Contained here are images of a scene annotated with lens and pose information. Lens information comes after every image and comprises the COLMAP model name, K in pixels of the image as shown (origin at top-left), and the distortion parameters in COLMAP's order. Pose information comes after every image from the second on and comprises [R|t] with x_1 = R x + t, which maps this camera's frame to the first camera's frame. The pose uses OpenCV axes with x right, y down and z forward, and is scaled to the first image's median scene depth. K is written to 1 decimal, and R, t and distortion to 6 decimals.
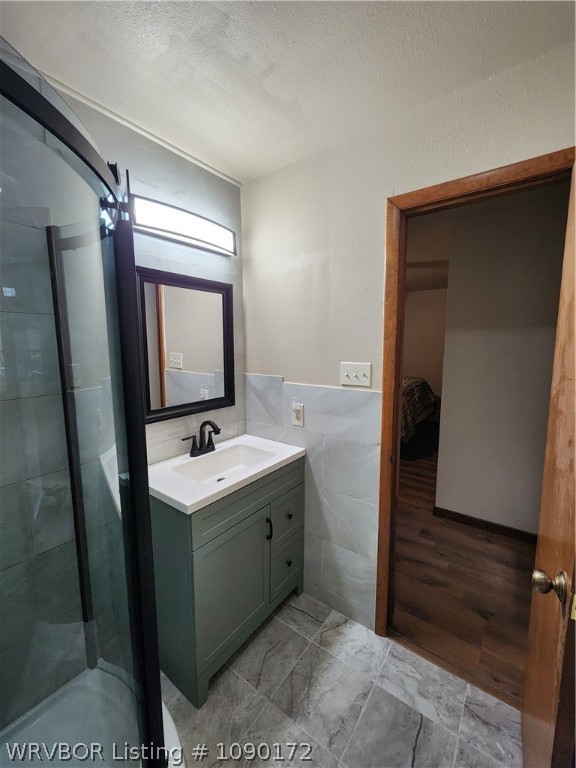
lens RADIAL K [[314.5, 0, 294.0], [0, 314.5, 380.7], [0, 0, 1]] dist [0.002010, -0.000584]
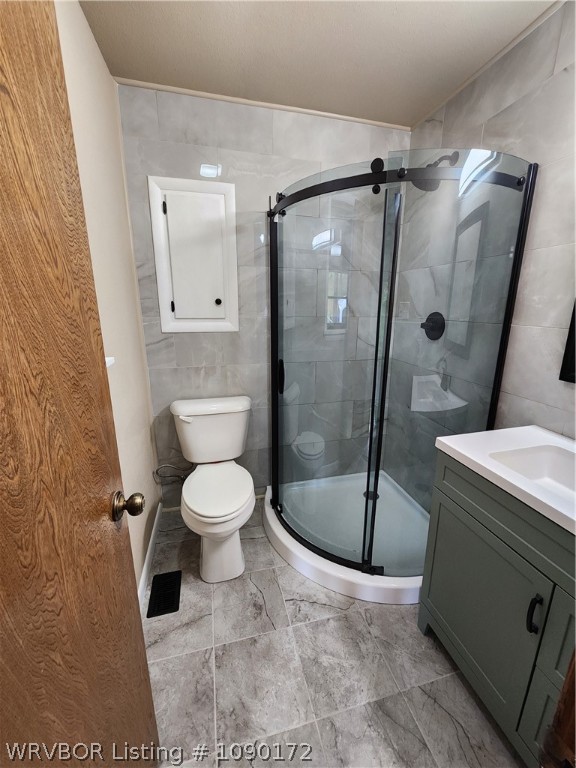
lens RADIAL K [[314.5, 0, 294.0], [0, 314.5, 380.7], [0, 0, 1]] dist [0.002010, -0.000584]
pose [[-0.625830, 0.187112, -0.757183, 0.624823], [-0.101438, 0.943027, 0.316877, -0.050404], [0.773335, 0.275118, -0.571194, 1.057051]]
